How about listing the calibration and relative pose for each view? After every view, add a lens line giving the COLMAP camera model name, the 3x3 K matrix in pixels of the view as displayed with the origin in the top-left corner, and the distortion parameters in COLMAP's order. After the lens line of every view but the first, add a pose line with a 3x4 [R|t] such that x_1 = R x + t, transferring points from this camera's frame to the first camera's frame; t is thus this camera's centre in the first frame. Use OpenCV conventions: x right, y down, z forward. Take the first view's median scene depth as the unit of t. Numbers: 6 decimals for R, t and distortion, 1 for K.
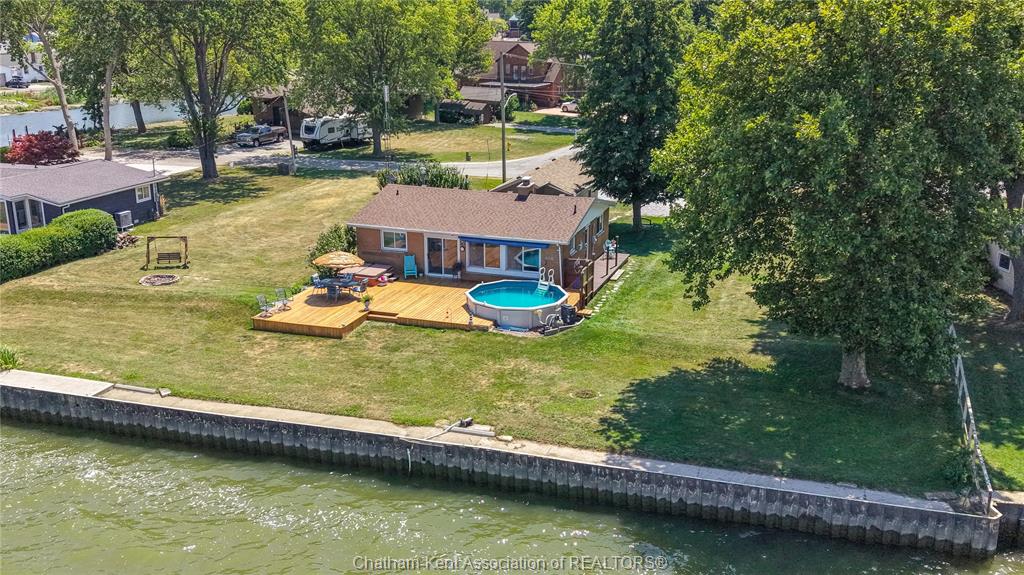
lens RADIAL K [[997.3, 0, 512.0], [0, 997.3, 287.5], [0, 0, 1]] dist [0.087473, -0.258898]
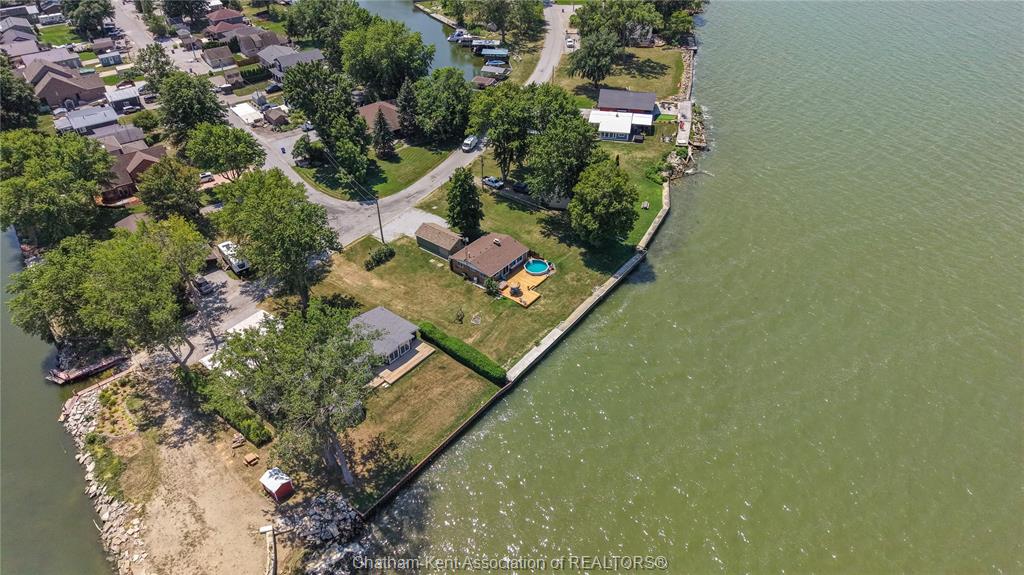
lens RADIAL K [[688.7, 0, 512.0], [0, 688.7, 287.5], [0, 0, 1]] dist [0.113994, -0.000609]
pose [[0.328428, -0.565176, 0.756777, -2.361074], [0.262995, 0.824255, 0.501436, -1.454114], [-0.907176, 0.034343, 0.419347, -0.120347]]
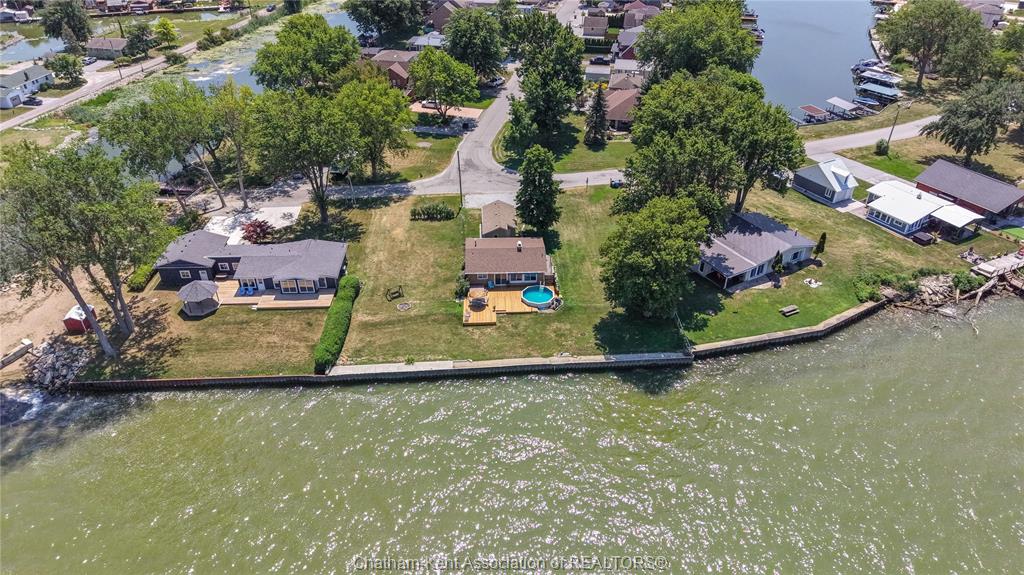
lens RADIAL K [[693.7, 0, 512.0], [0, 693.7, 287.5], [0, 0, 1]] dist [0.037160, -0.002373]
pose [[0.930596, -0.204055, 0.303896, -0.747640], [0.103364, 0.942909, 0.316605, -0.730726], [-0.351151, -0.263220, 0.898559, -0.930852]]
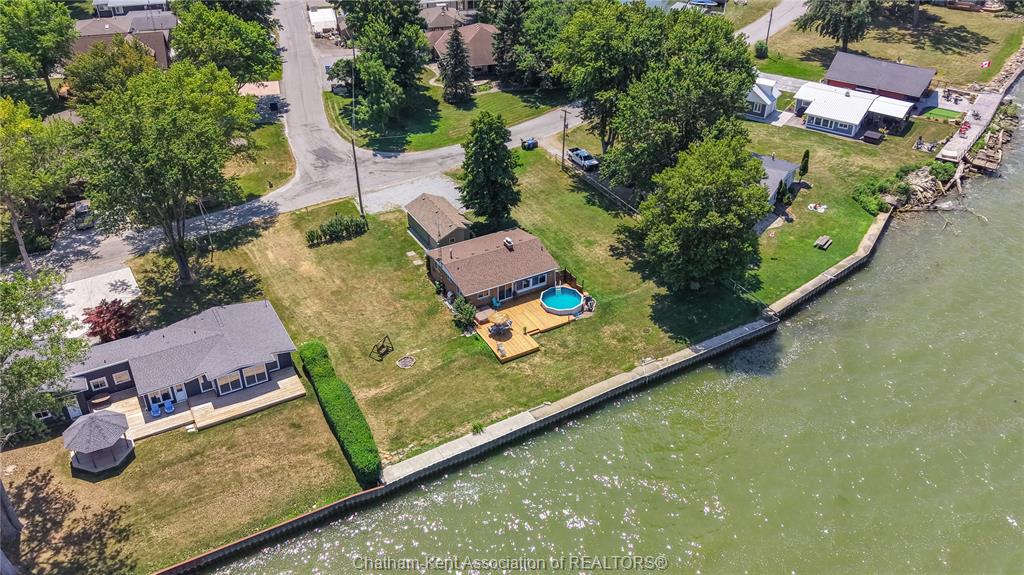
lens RADIAL K [[891.6, 0, 512.0], [0, 891.6, 287.5], [0, 0, 1]] dist [0.042470, 0.000558]
pose [[0.664403, -0.416515, 0.620551, -1.435342], [0.205534, 0.900122, 0.384106, -0.890457], [-0.718558, -0.127657, 0.683651, -0.373604]]
